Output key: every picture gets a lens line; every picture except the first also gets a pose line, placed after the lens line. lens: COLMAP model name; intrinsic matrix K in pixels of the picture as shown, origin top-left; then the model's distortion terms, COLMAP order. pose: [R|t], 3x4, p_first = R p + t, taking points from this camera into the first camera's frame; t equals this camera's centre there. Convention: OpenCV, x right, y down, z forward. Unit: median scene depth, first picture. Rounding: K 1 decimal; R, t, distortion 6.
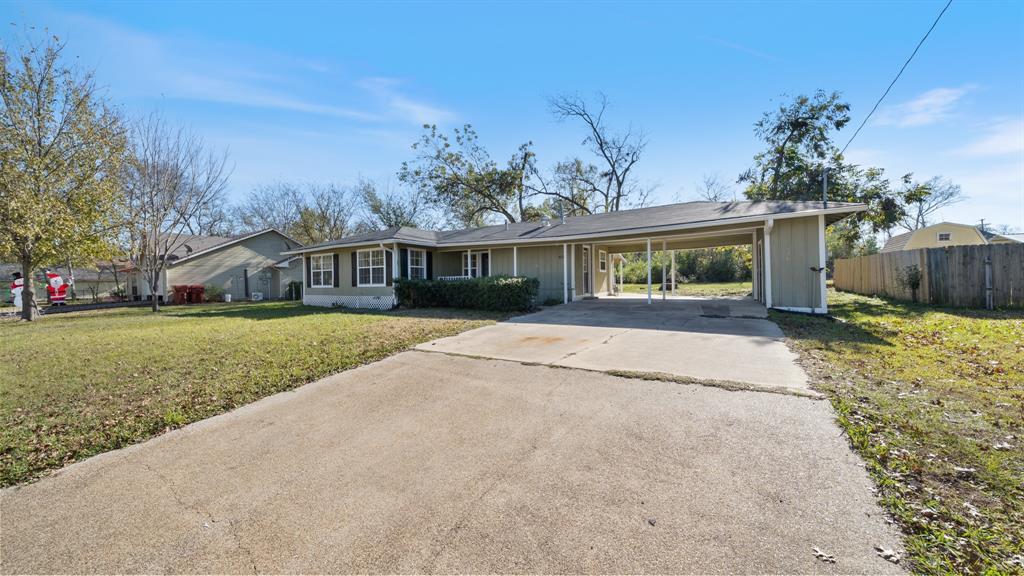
lens RADIAL K [[330.4, 0, 520.4], [0, 330.4, 280.0], [0, 0, 1]] dist [0.000066, -0.000039]
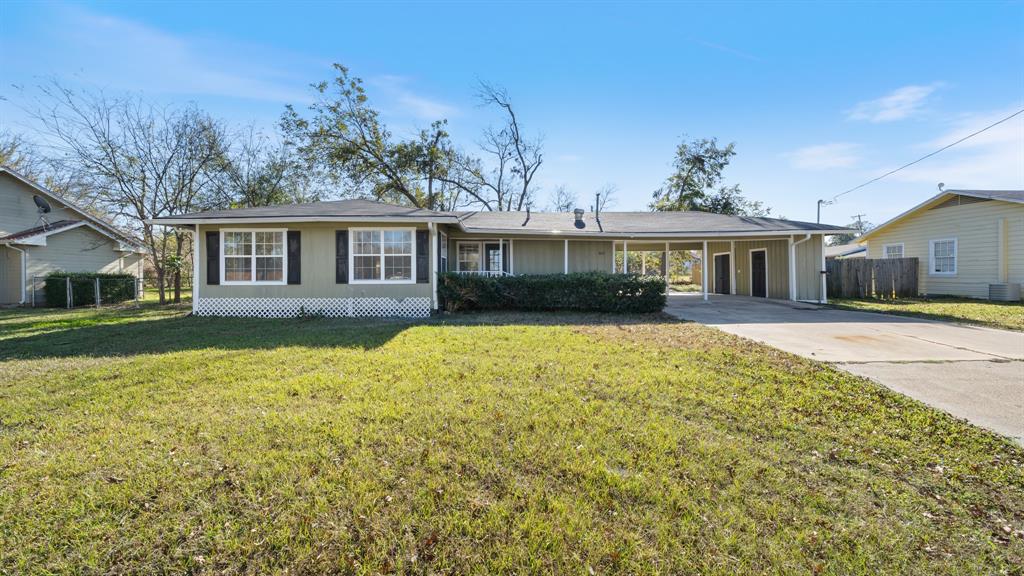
lens RADIAL K [[330.4, 0, 509.0], [0, 330.4, 279.4], [0, 0, 1]] dist [0.000066, -0.000039]
pose [[0.863179, 0.005804, 0.504865, -0.516780], [-0.013591, 0.999839, 0.011743, -0.000283], [-0.504715, -0.016998, 0.863119, 0.257257]]
